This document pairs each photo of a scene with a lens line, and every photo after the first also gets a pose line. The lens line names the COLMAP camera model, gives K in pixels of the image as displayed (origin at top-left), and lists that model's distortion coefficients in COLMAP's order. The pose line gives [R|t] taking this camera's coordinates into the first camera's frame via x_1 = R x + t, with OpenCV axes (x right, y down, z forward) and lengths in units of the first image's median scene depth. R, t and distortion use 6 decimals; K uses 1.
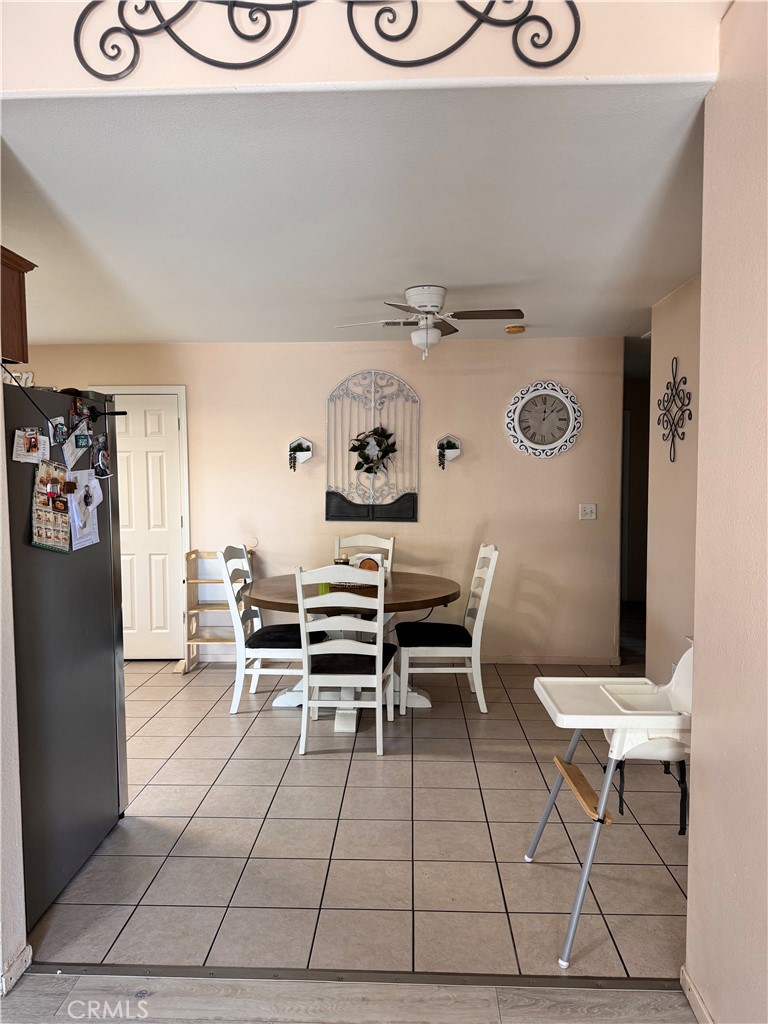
lens RADIAL K [[727.6, 0, 376.3], [0, 727.6, 504.4], [0, 0, 1]] dist [0.022448, -0.022685]
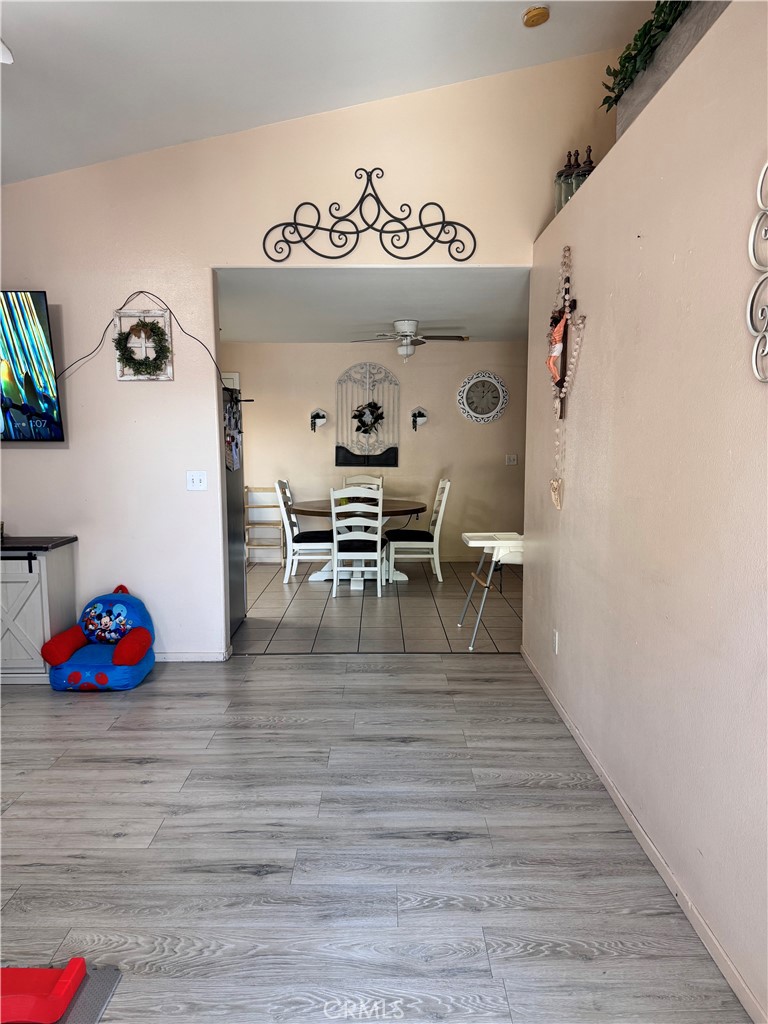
lens RADIAL K [[727.6, 0, 388.2], [0, 727.6, 521.3], [0, 0, 1]] dist [0.022448, -0.022685]
pose [[0.998139, -0.005315, 0.060753, -0.066554], [0.000896, 0.997366, 0.072527, 0.034020], [-0.060978, -0.072338, 0.995514, -0.593719]]
